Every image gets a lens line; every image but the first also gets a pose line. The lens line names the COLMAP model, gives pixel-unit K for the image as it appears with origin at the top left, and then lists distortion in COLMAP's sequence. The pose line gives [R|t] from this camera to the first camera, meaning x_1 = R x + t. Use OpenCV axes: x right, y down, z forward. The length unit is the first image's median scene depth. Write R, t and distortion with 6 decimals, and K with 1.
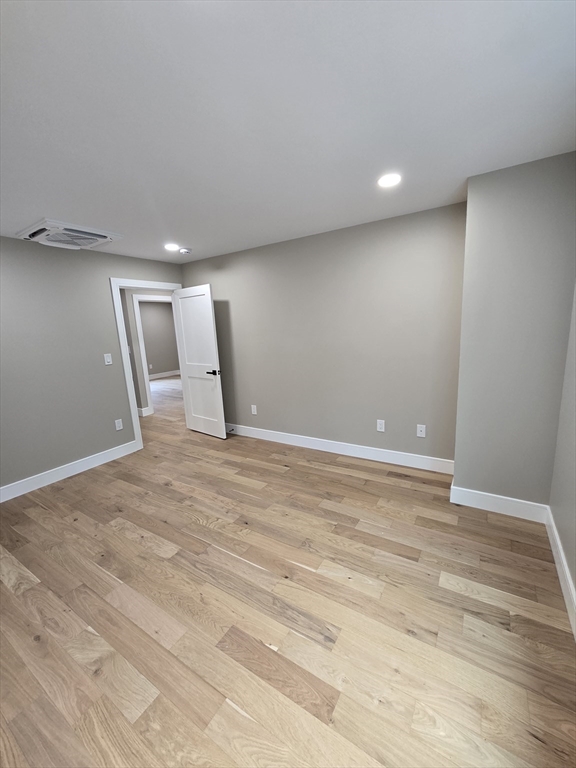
lens RADIAL K [[314.8, 0, 289.1], [0, 314.8, 385.2], [0, 0, 1]] dist [-0.000903, -0.000075]
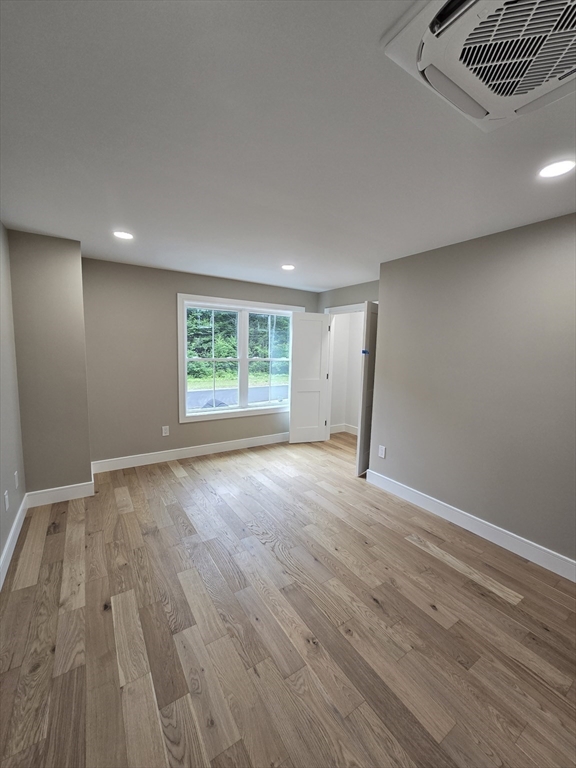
lens RADIAL K [[314.8, 0, 288.0], [0, 314.8, 383.6], [0, 0, 1]] dist [-0.000903, -0.000075]
pose [[-0.907360, -0.018364, 0.419953, -0.641575], [0.101827, 0.959688, 0.261976, -0.275974], [-0.407834, 0.280469, -0.868912, 1.554655]]
